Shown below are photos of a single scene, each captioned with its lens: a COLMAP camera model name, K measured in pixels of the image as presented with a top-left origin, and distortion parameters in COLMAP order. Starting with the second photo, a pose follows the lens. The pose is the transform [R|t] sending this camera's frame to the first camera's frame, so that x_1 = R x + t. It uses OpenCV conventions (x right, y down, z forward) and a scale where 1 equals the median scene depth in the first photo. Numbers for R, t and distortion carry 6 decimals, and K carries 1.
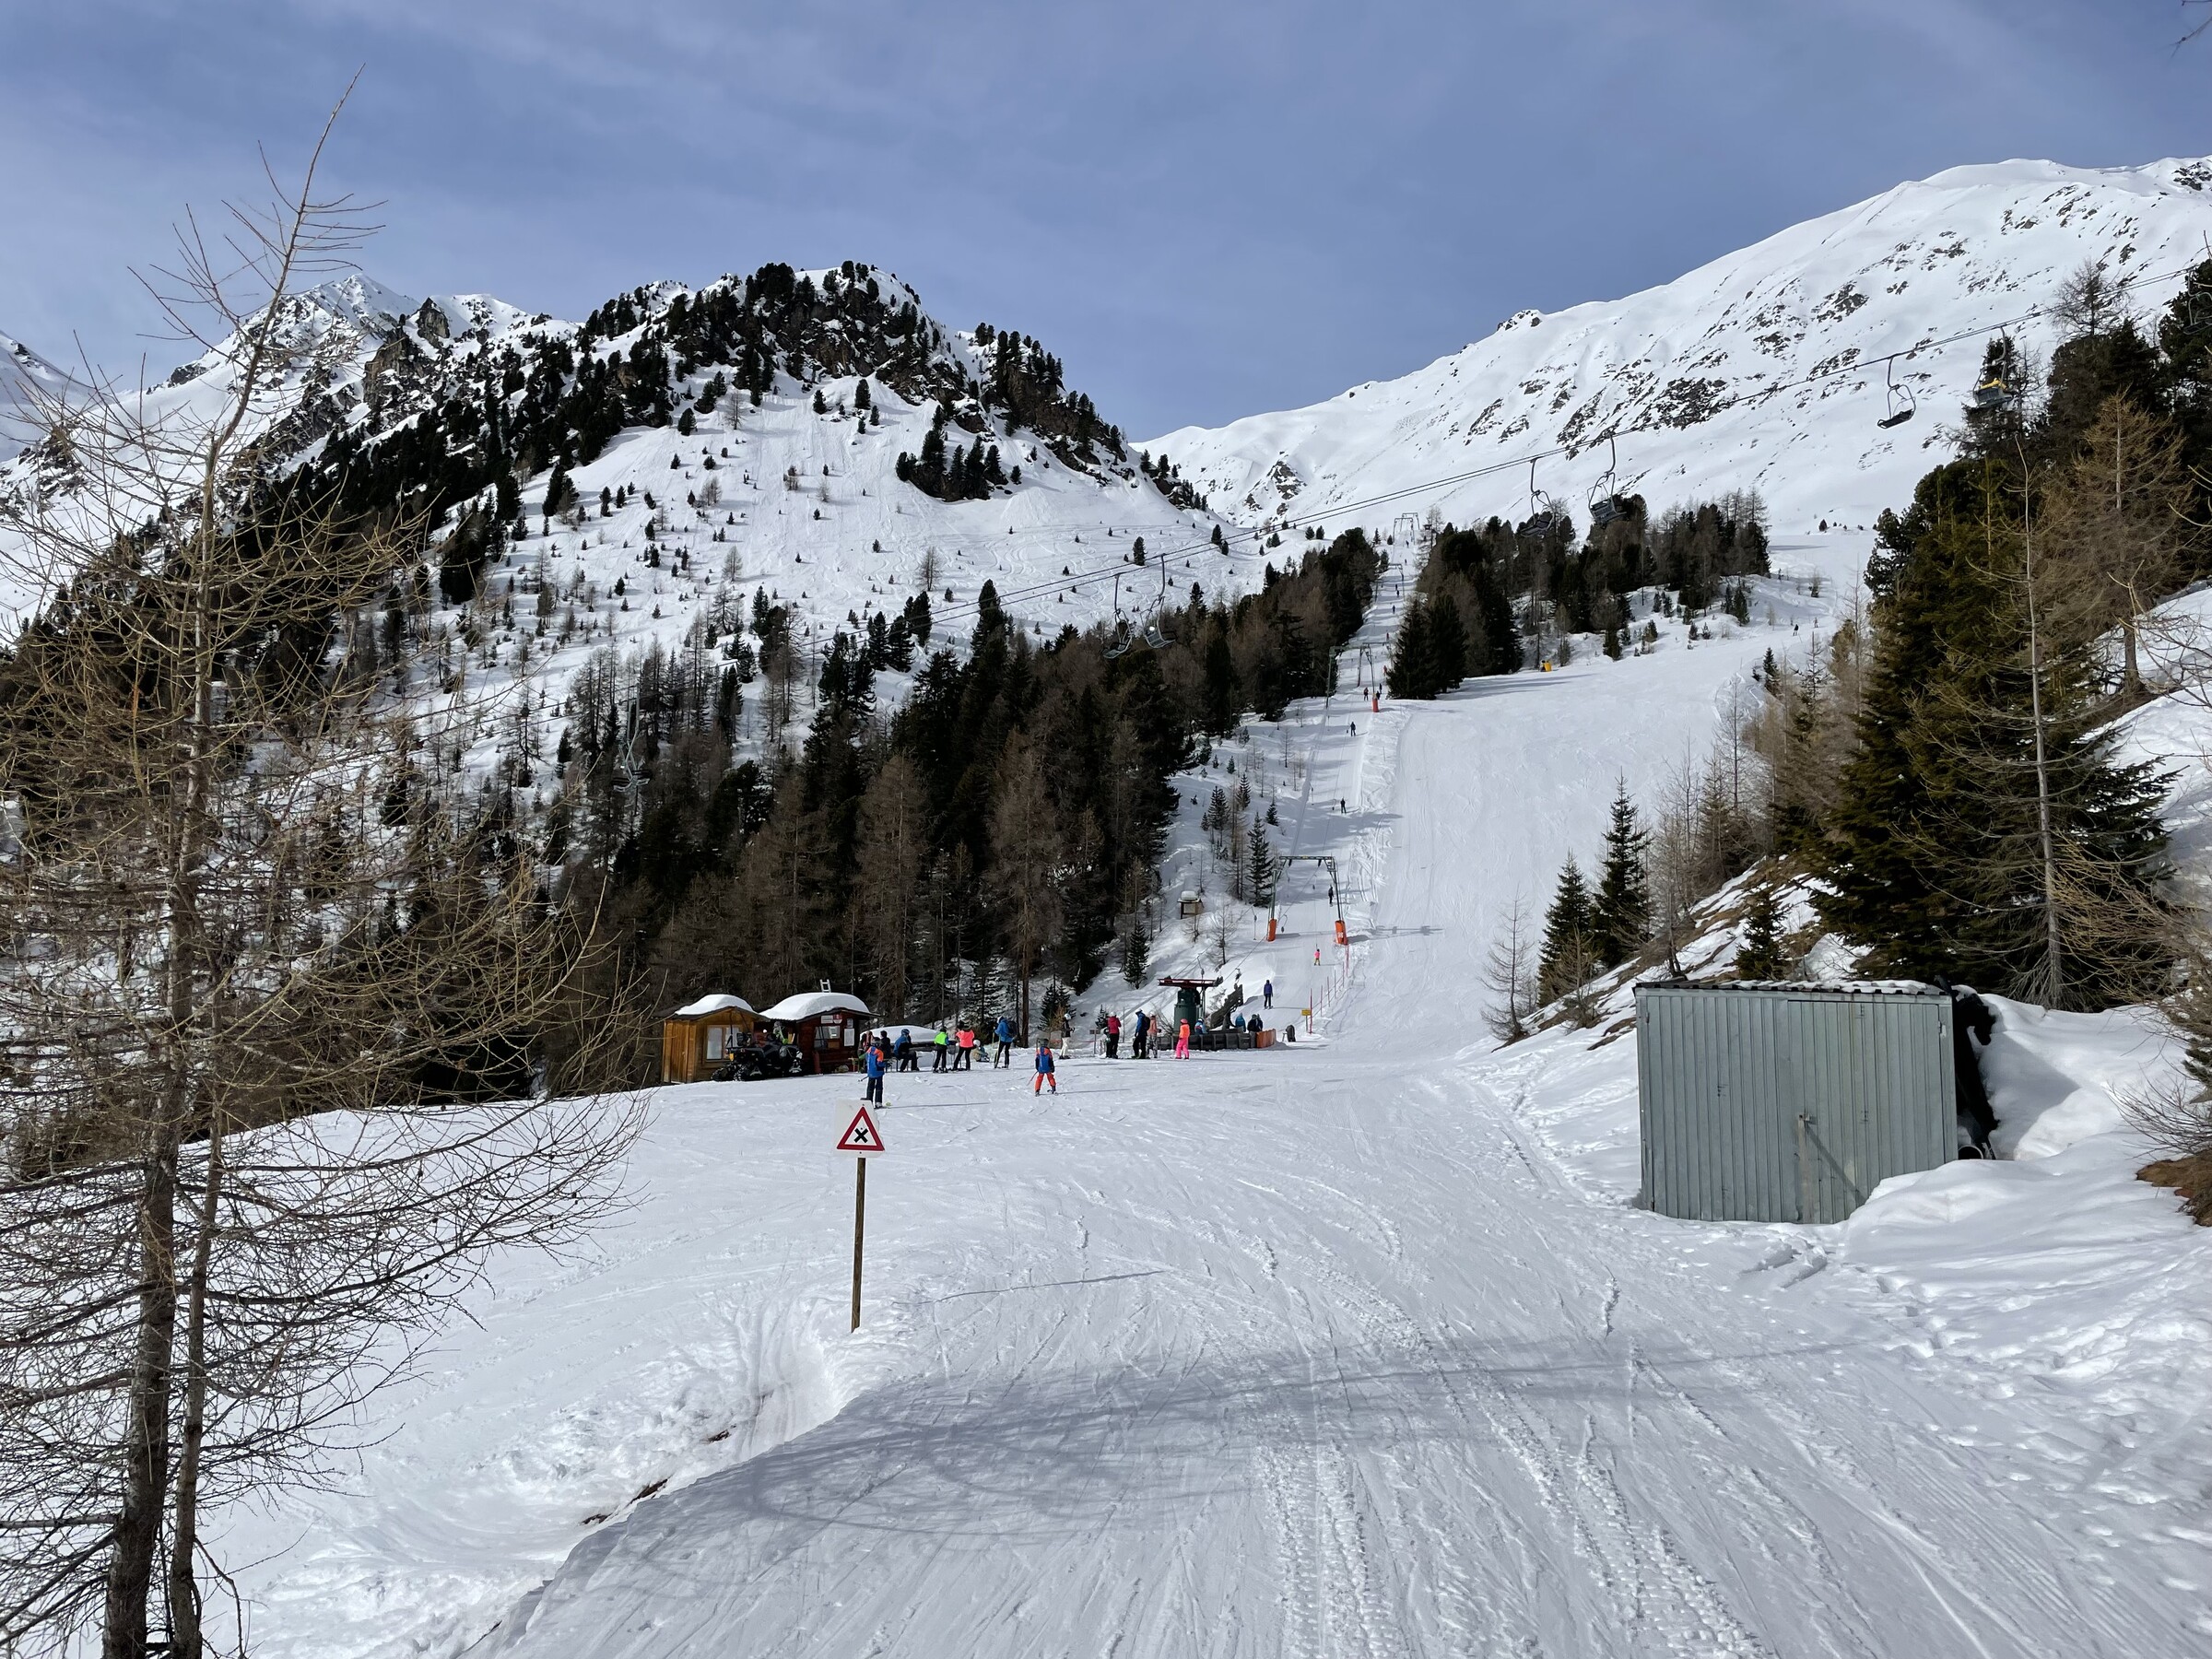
lens RADIAL K [[1644.0, 0, 1106.0], [0, 1644.0, 829.5], [0, 0, 1]] dist [0.094403, -0.115030]
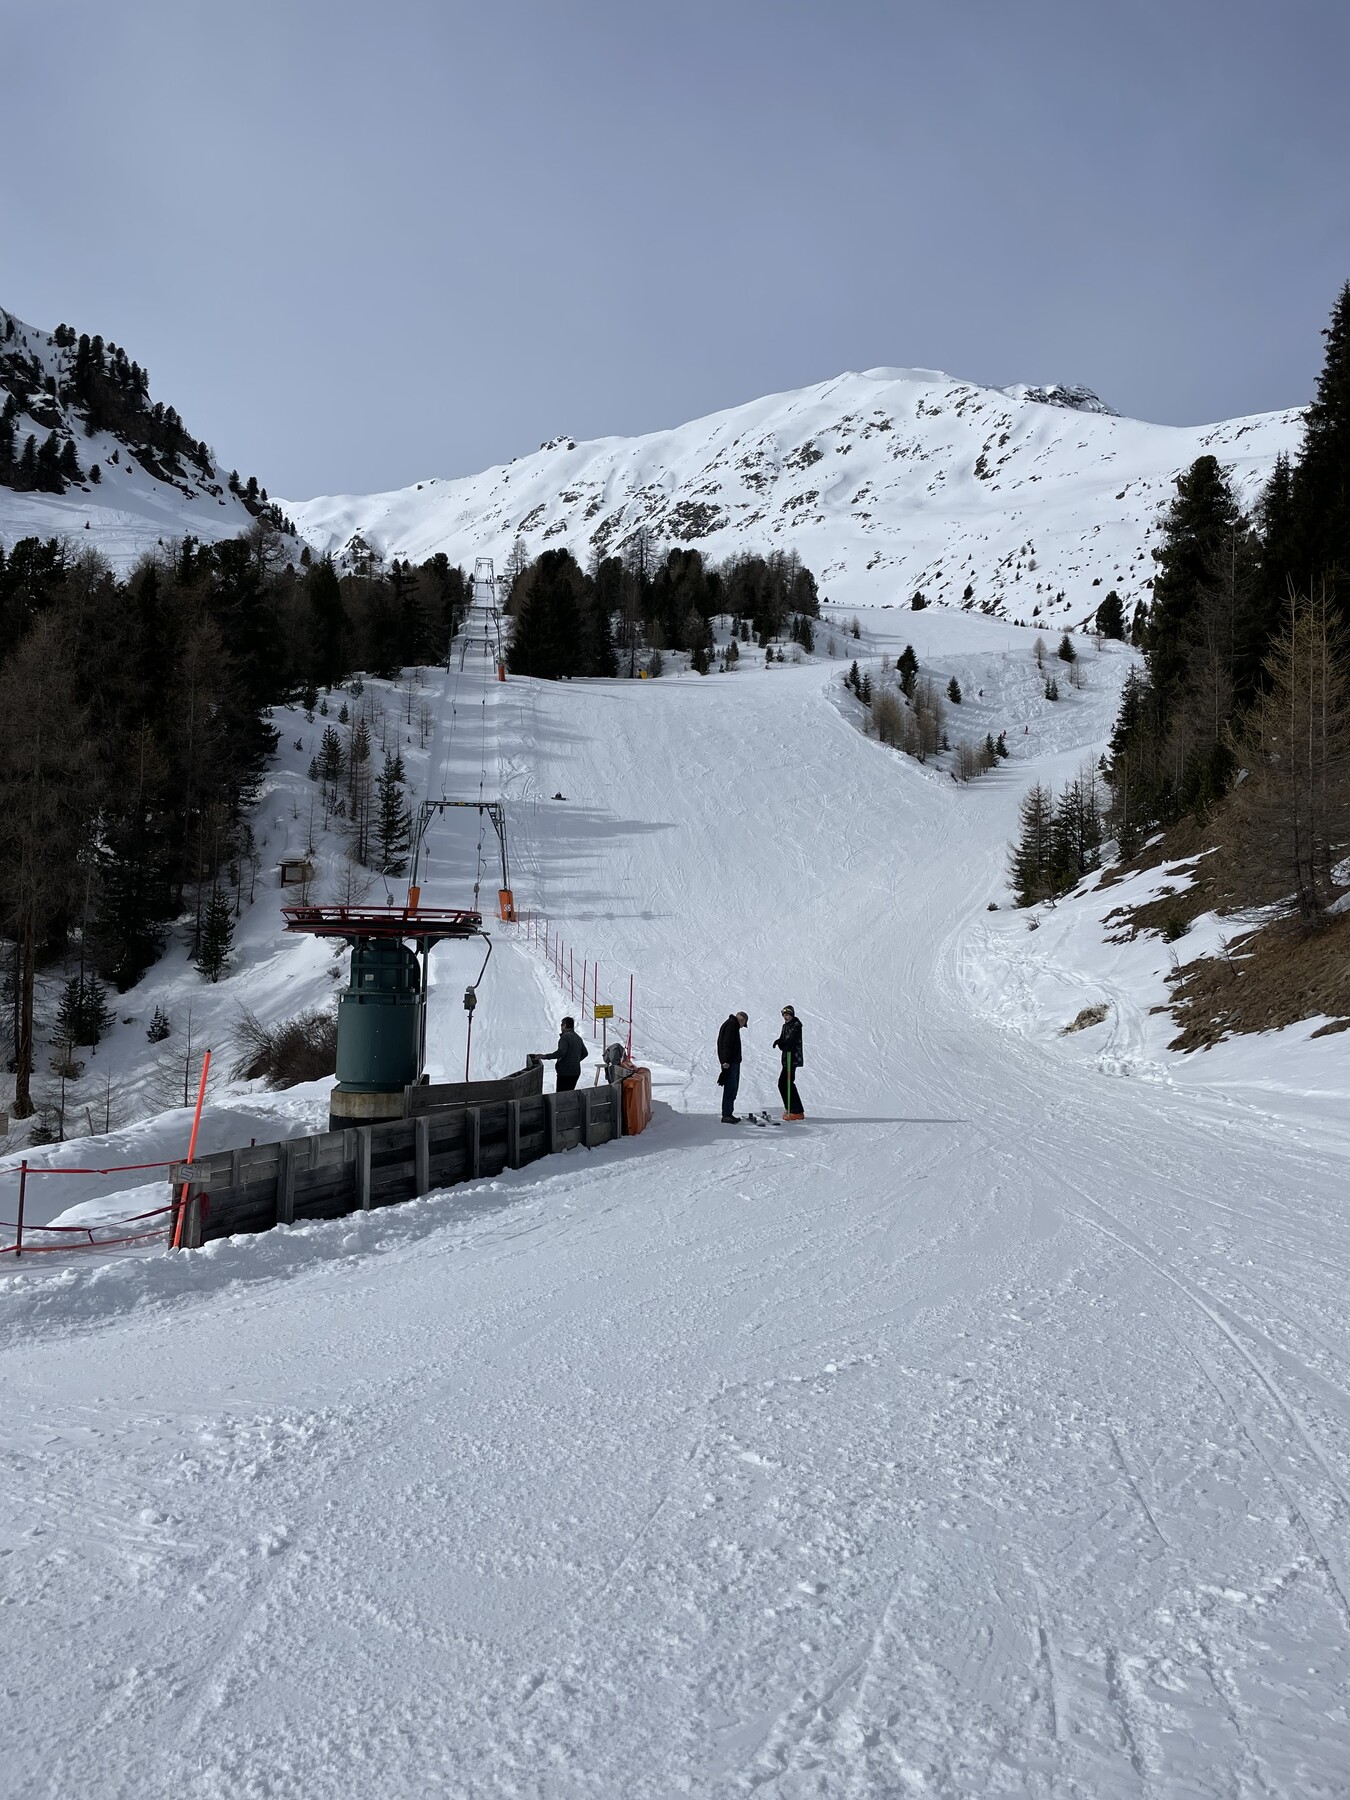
lens RADIAL K [[1337.8, 0, 672.7], [0, 1337.8, 877.1], [0, 0, 1]] dist [0.094403, -0.115030]
pose [[0.941342, 0.022519, 0.336702, 0.002129], [-0.026330, 0.999630, 0.006758, 0.011452], [-0.336425, -0.015227, 0.941587, 0.105597]]
